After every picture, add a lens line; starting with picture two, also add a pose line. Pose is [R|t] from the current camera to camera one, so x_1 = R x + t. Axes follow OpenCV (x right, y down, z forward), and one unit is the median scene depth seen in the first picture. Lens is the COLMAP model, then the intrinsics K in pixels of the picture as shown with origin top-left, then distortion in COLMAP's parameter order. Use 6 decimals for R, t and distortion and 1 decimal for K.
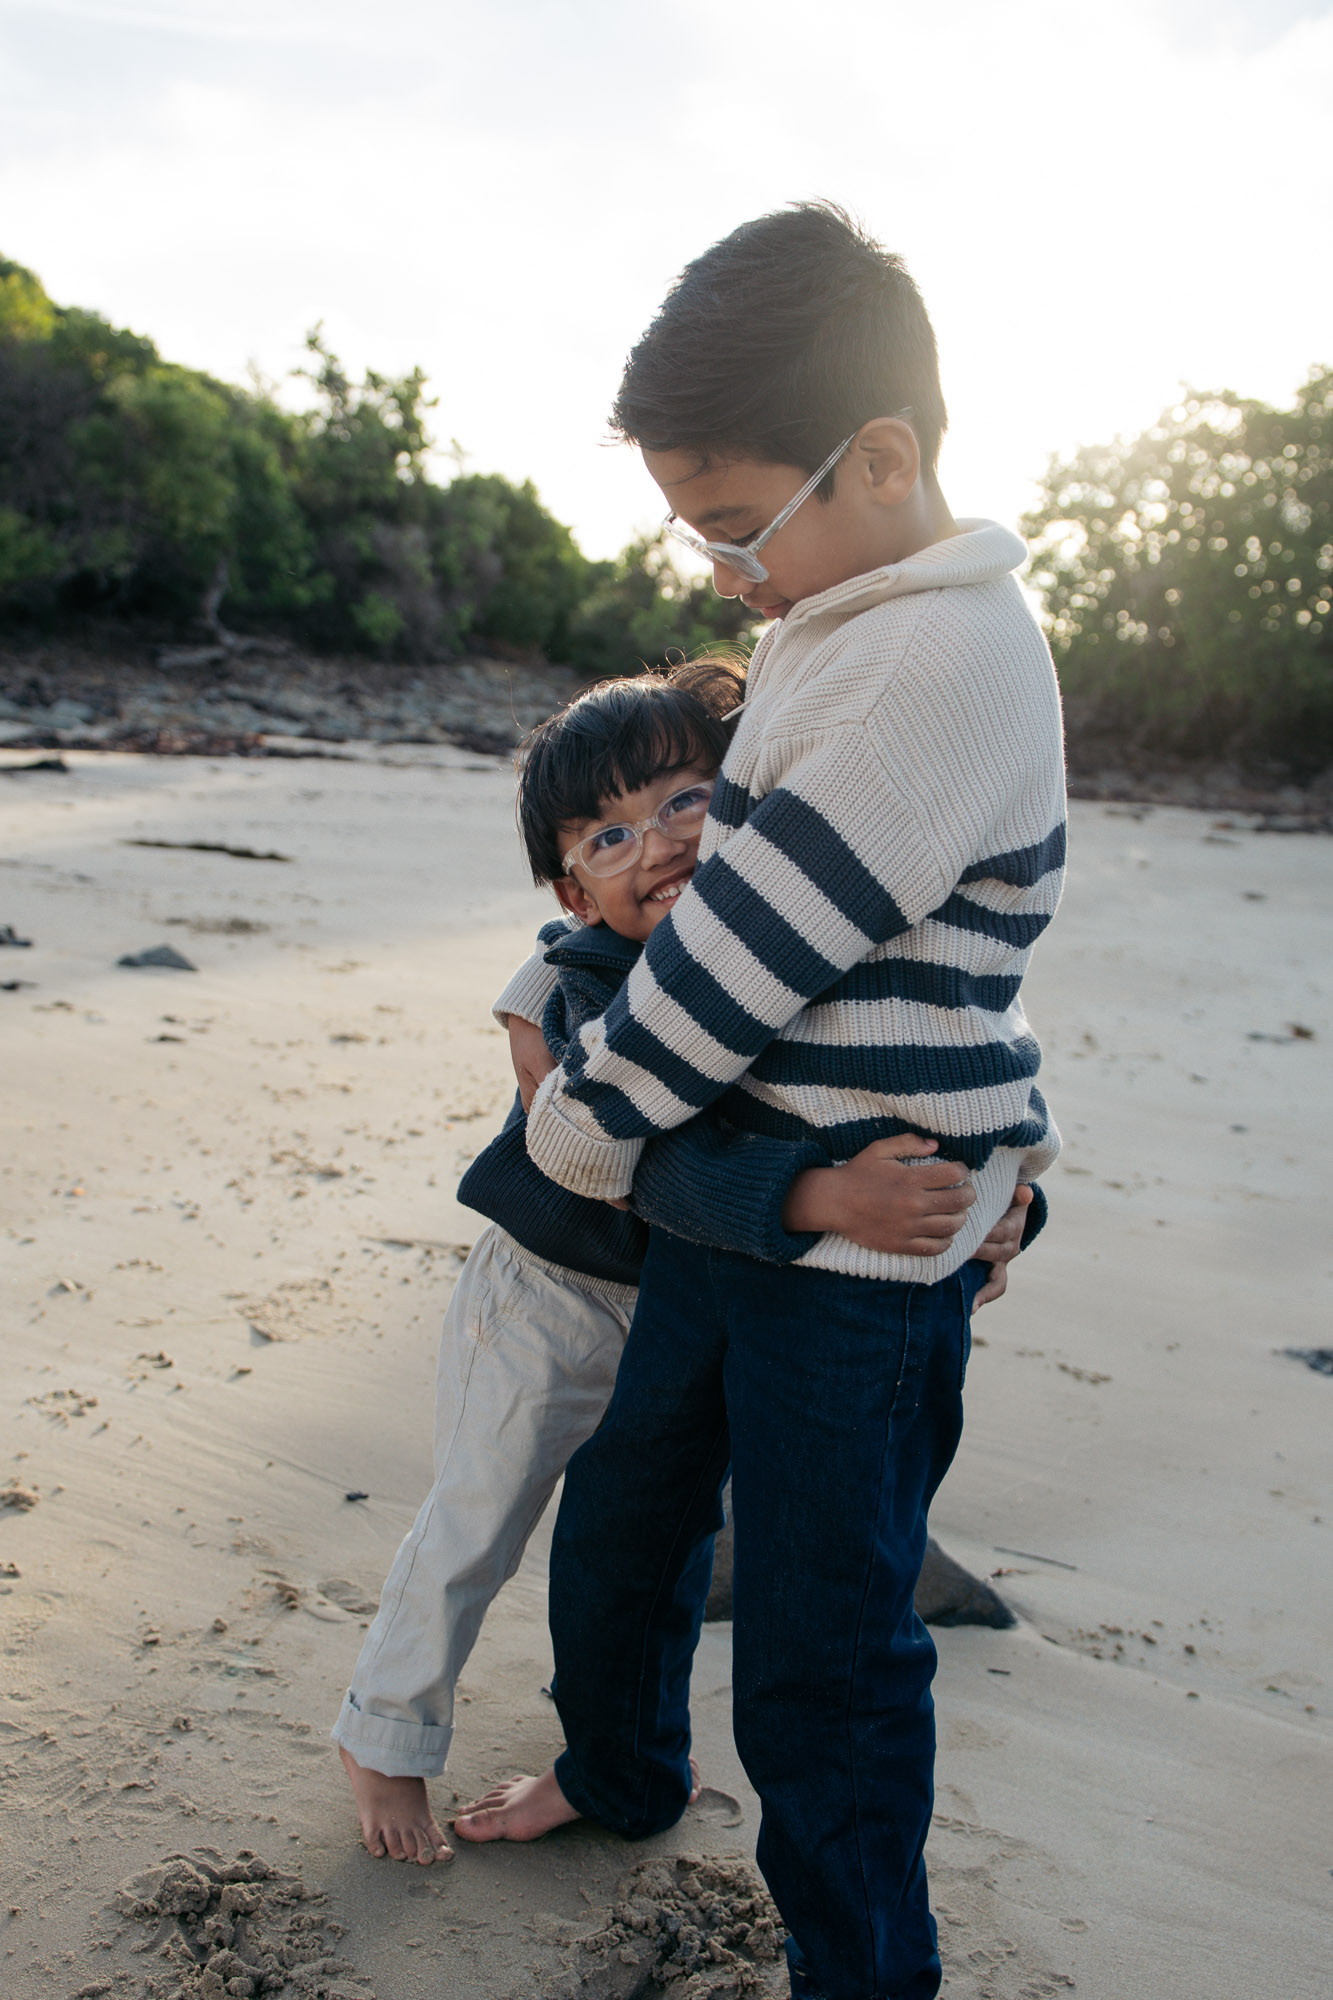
lens RADIAL K [[2179.4, 0, 659.4], [0, 2179.4, 1000.9], [0, 0, 1]] dist [-0.042473, 0.000000]
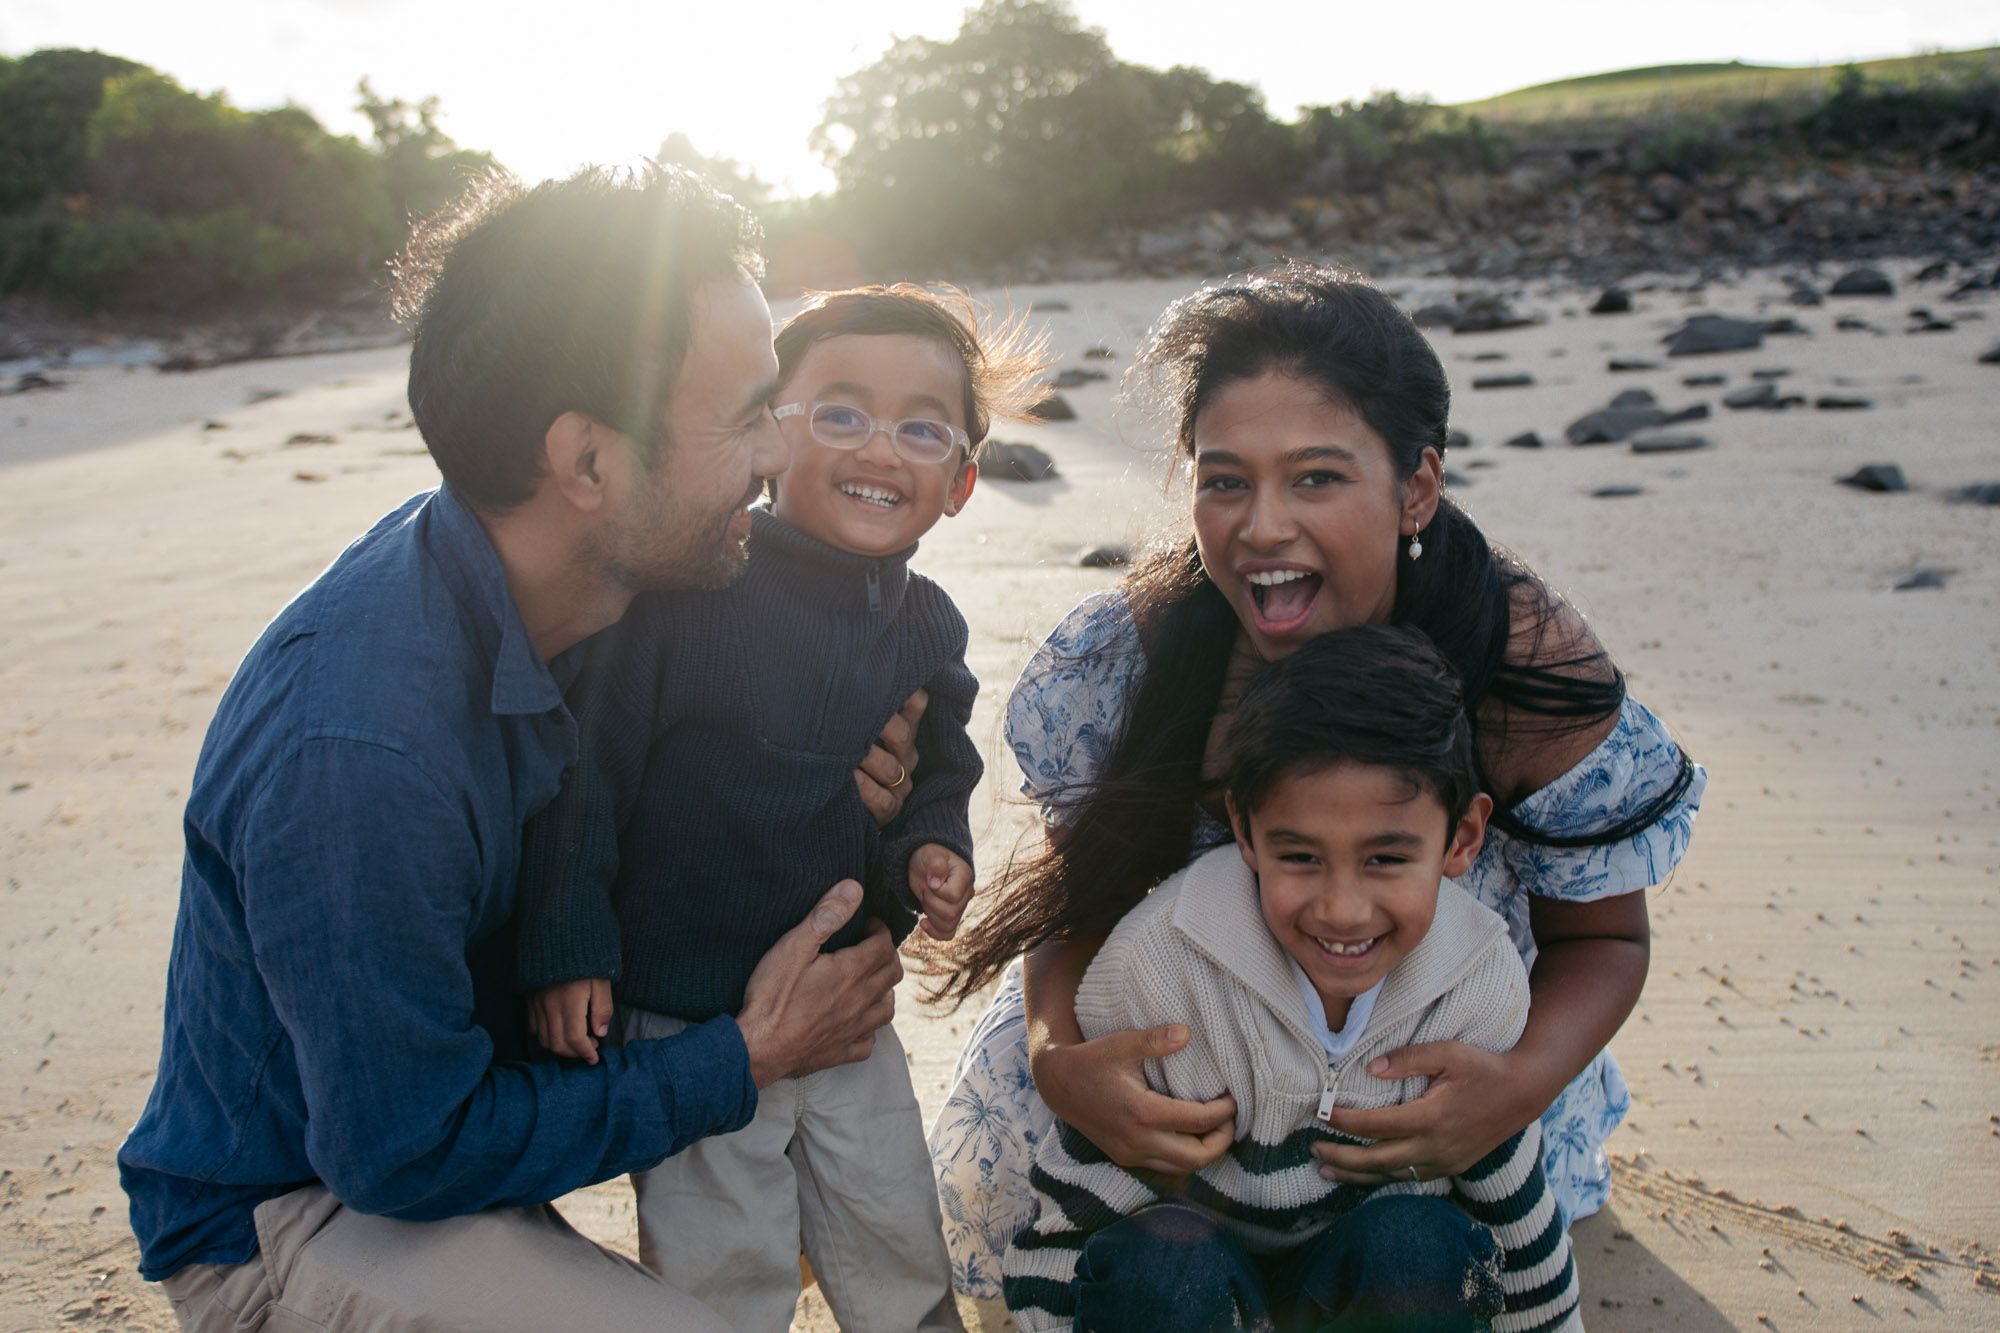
lens RADIAL K [[2165.6, 0, 1031.7], [0, 2165.6, 608.9], [0, 0, 1]] dist [-0.054419, 0.000000]
pose [[0.942302, -0.207026, 0.263074, -0.504862], [0.199340, 0.978335, 0.055886, 0.209093], [-0.268944, -0.000220, 0.963156, -1.715340]]
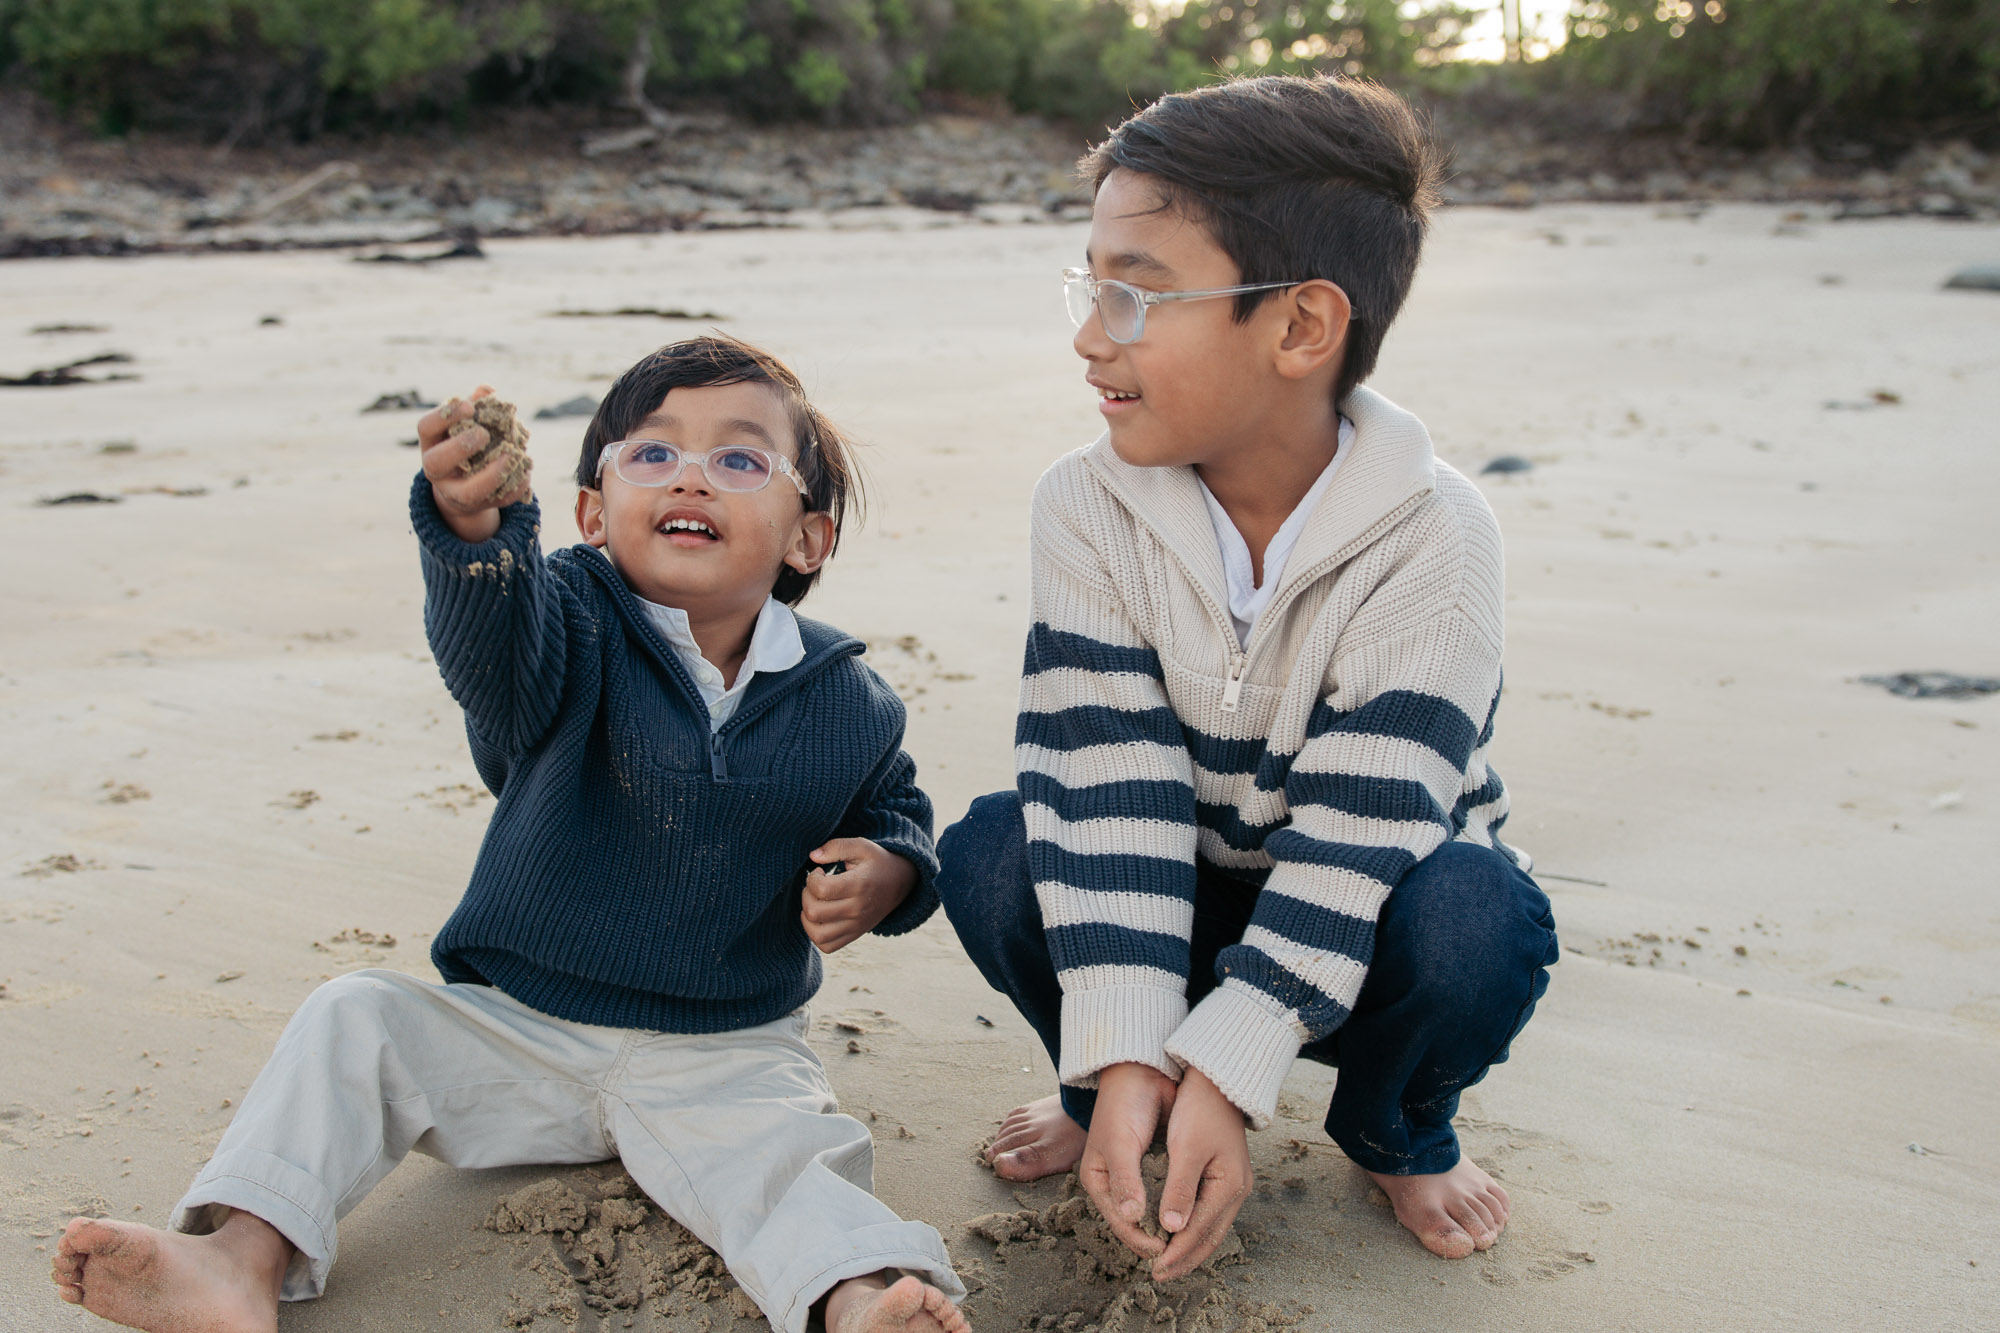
lens RADIAL K [[2406.8, 0, 975.6], [0, 2406.8, 616.0], [0, 0, 1]] dist [-0.019134, 0.000000]
pose [[0.992731, -0.080930, -0.089076, 0.013785], [0.084469, 0.995750, 0.036695, 0.036975], [0.085728, -0.043953, 0.995349, 0.012157]]
